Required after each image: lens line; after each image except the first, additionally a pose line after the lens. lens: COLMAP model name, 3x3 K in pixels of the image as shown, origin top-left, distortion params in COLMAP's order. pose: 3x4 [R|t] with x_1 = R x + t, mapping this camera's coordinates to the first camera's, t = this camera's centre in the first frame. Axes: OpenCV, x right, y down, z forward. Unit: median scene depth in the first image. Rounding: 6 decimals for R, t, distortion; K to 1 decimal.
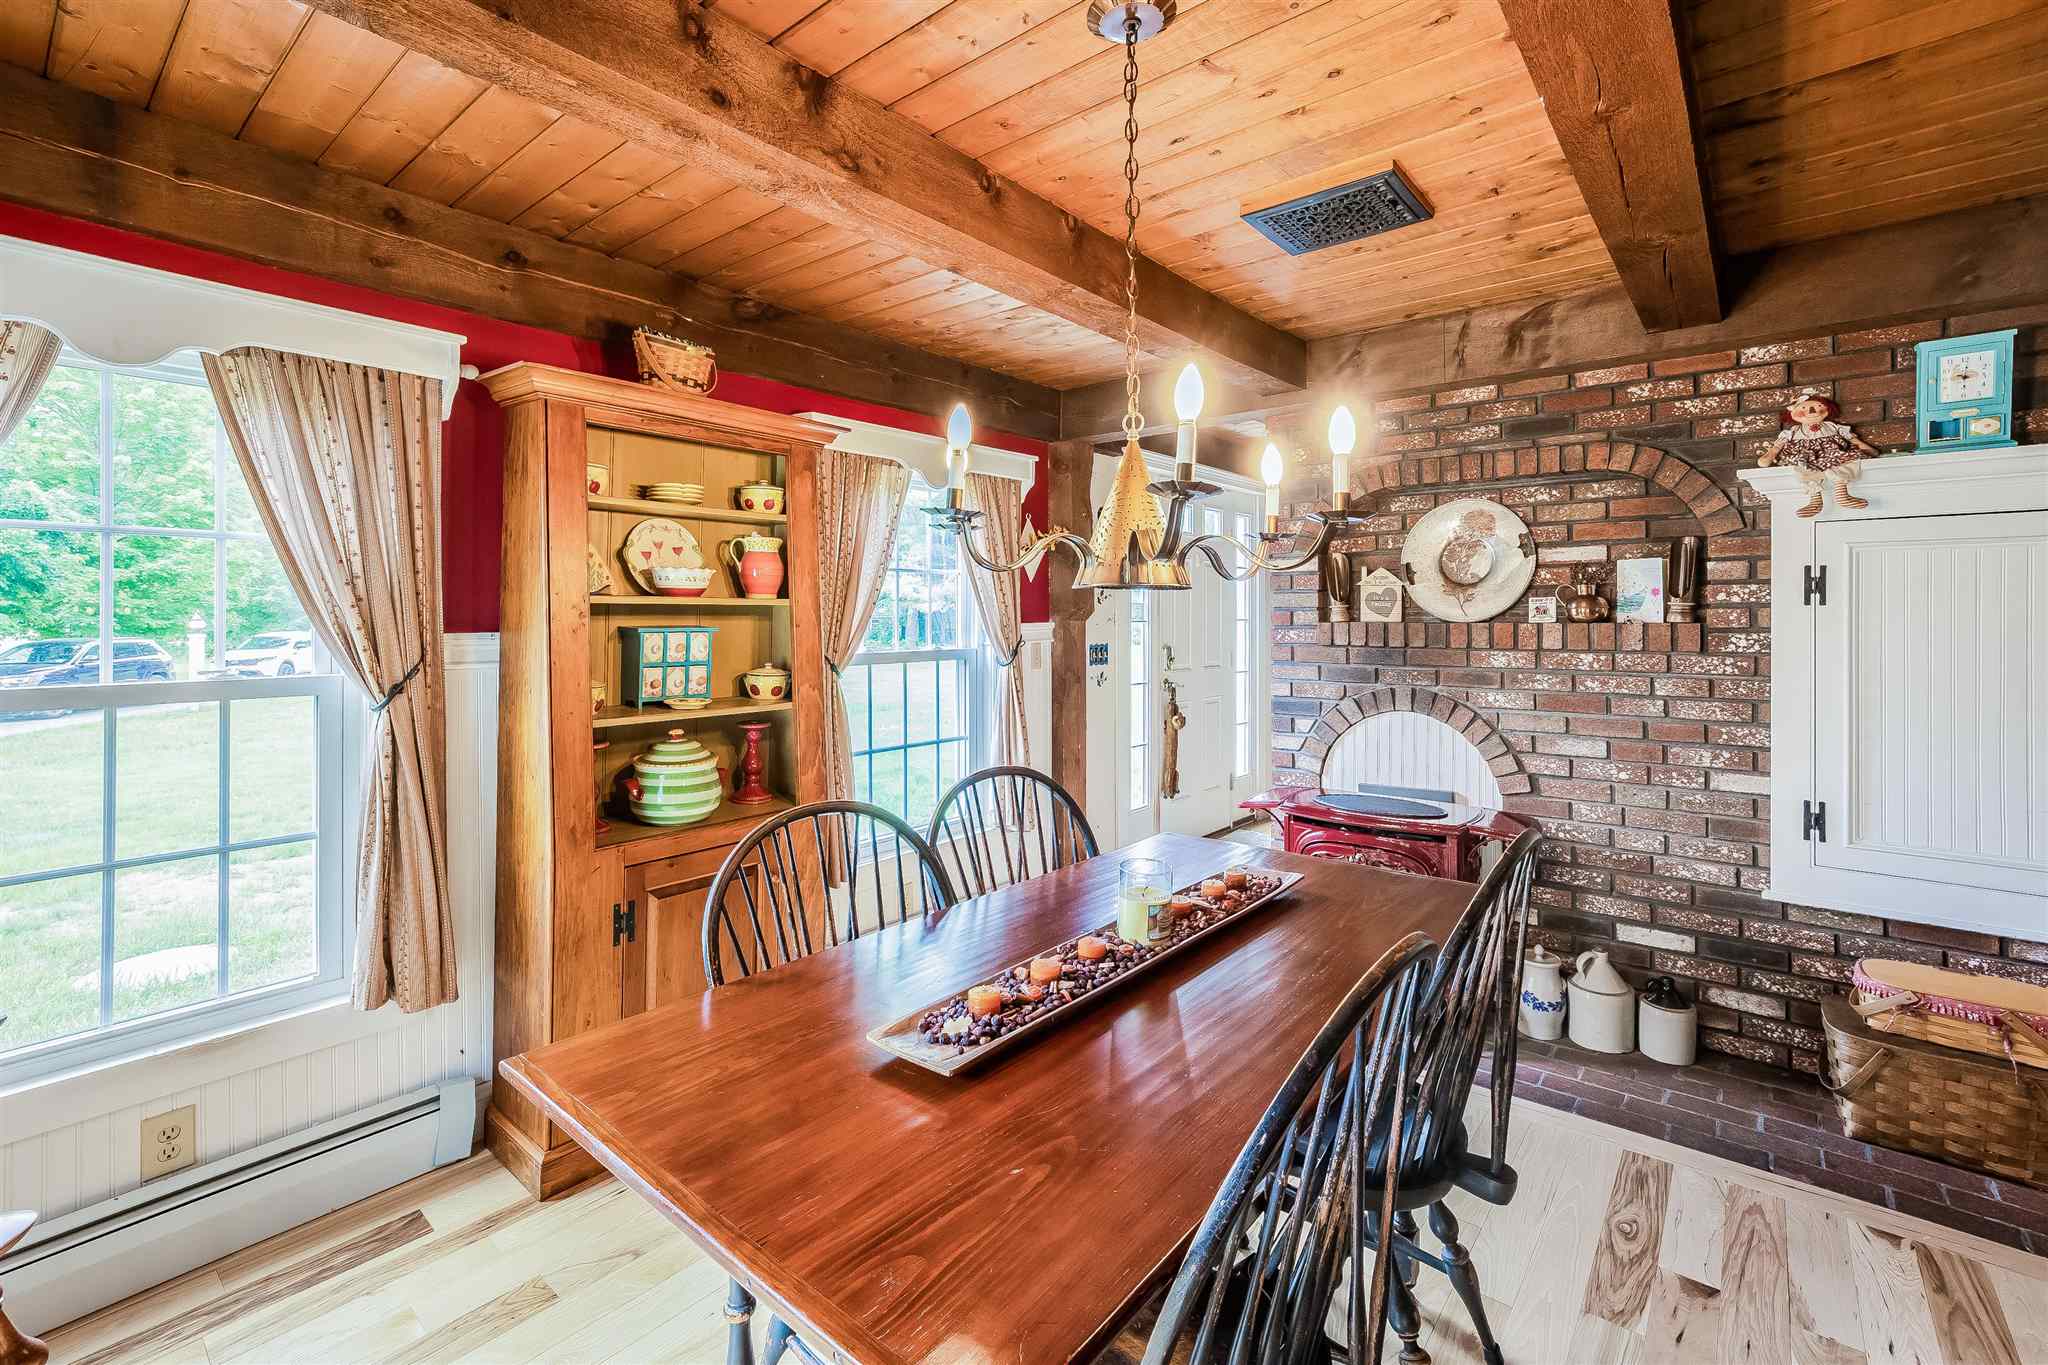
lens RADIAL K [[903.9, 0, 1024.6], [0, 903.9, 607.9], [0, 0, 1]] dist [-0.016146, 0.009475]
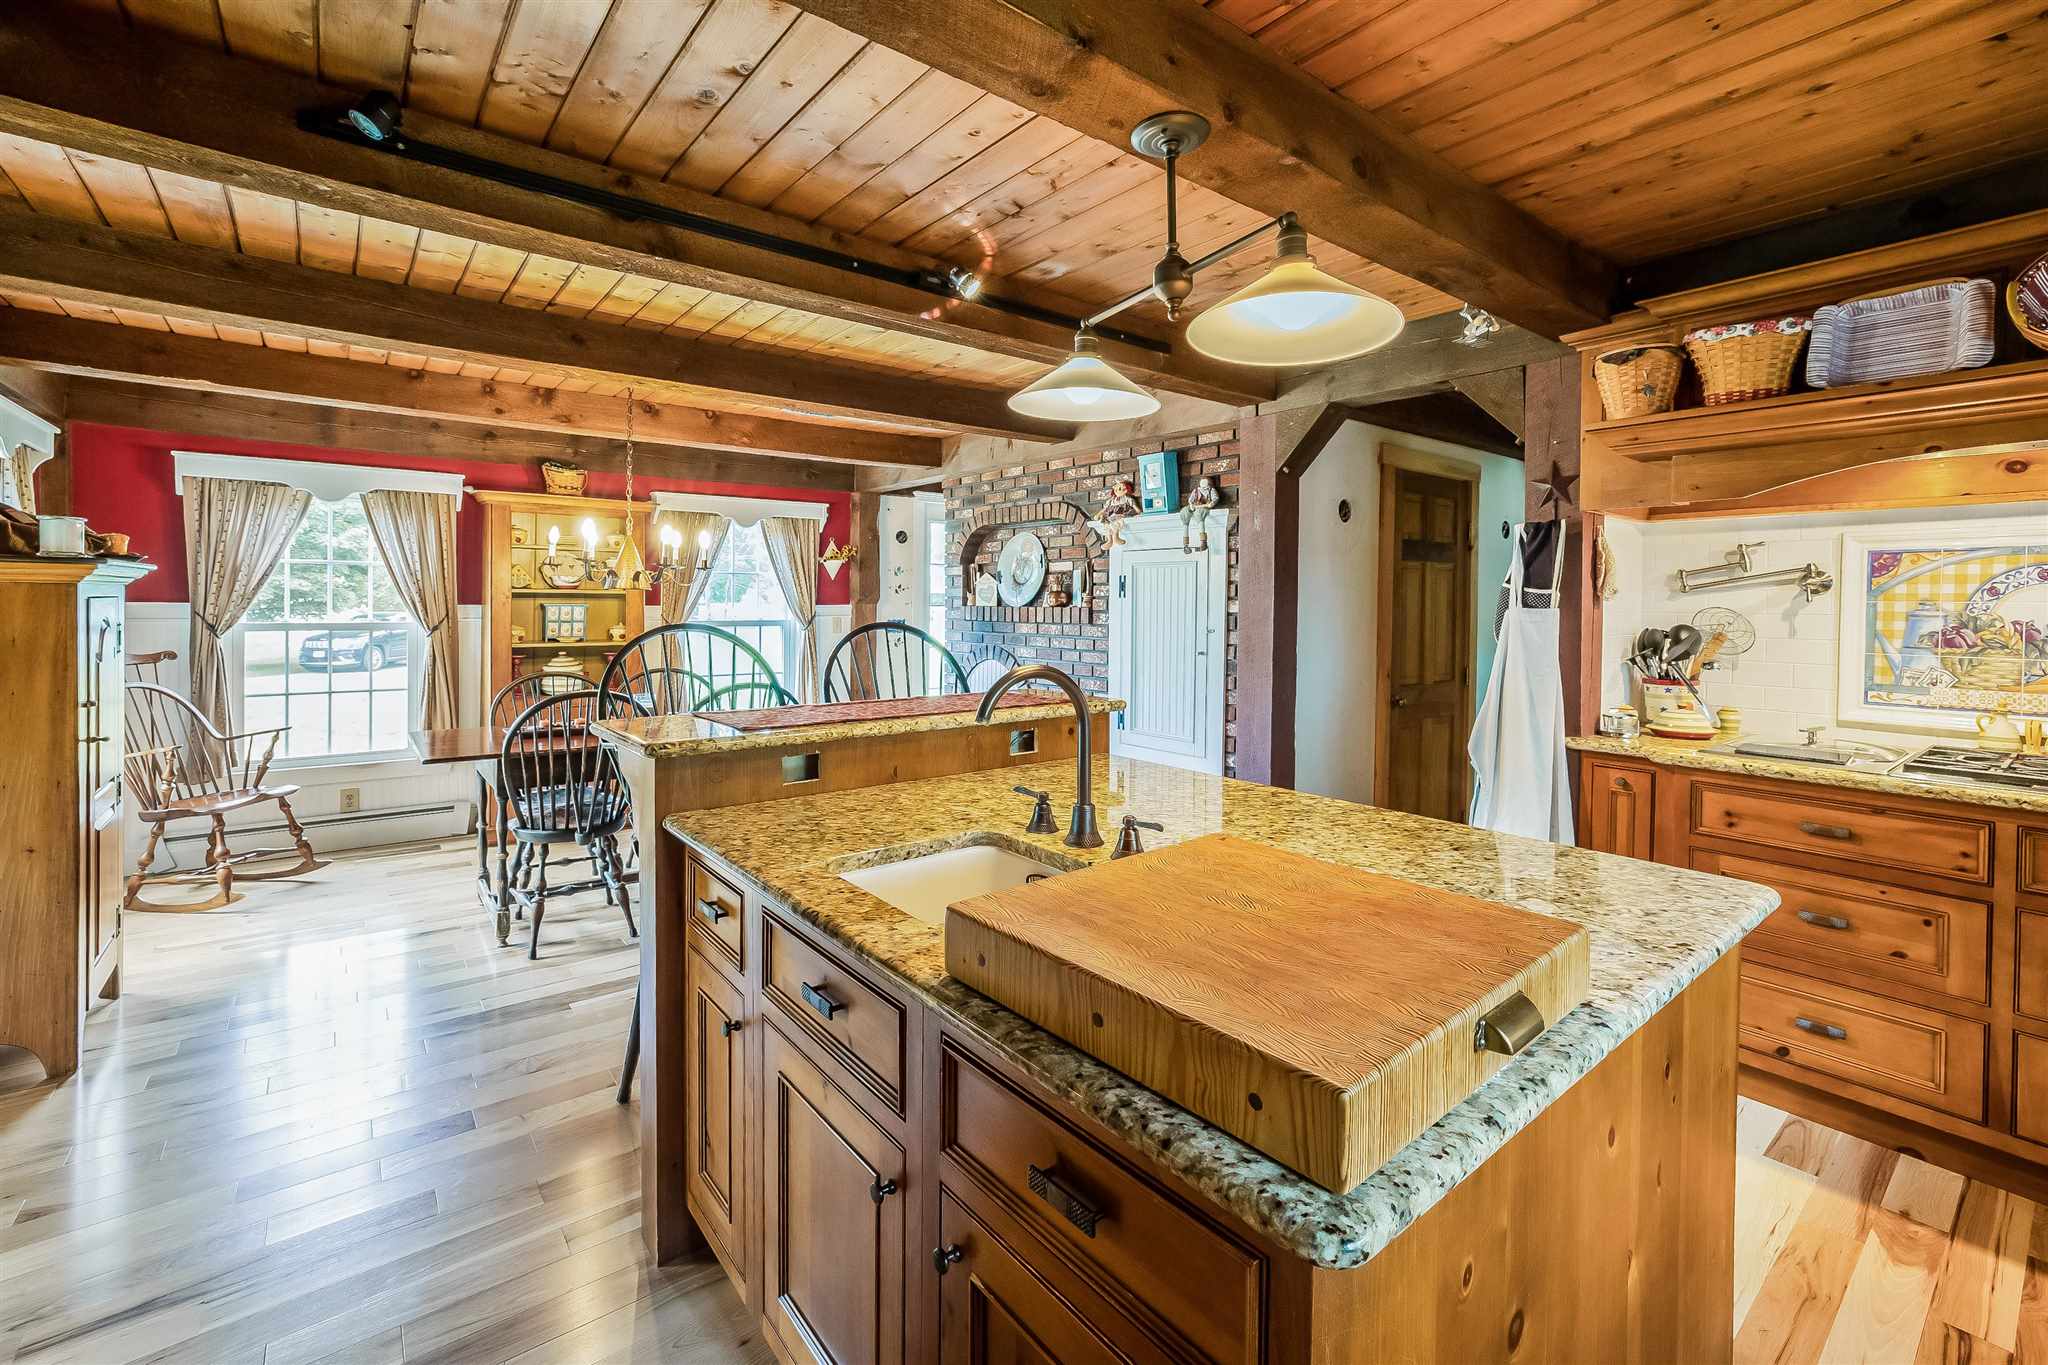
lens RADIAL K [[903.9, 0, 1024.6], [0, 903.9, 607.9], [0, 0, 1]] dist [-0.016146, 0.009475]
pose [[0.977636, 0.010357, -0.210050, 1.086158], [-0.007708, 0.999880, 0.013423, -0.005018], [0.210164, -0.011504, 0.977599, -0.815049]]
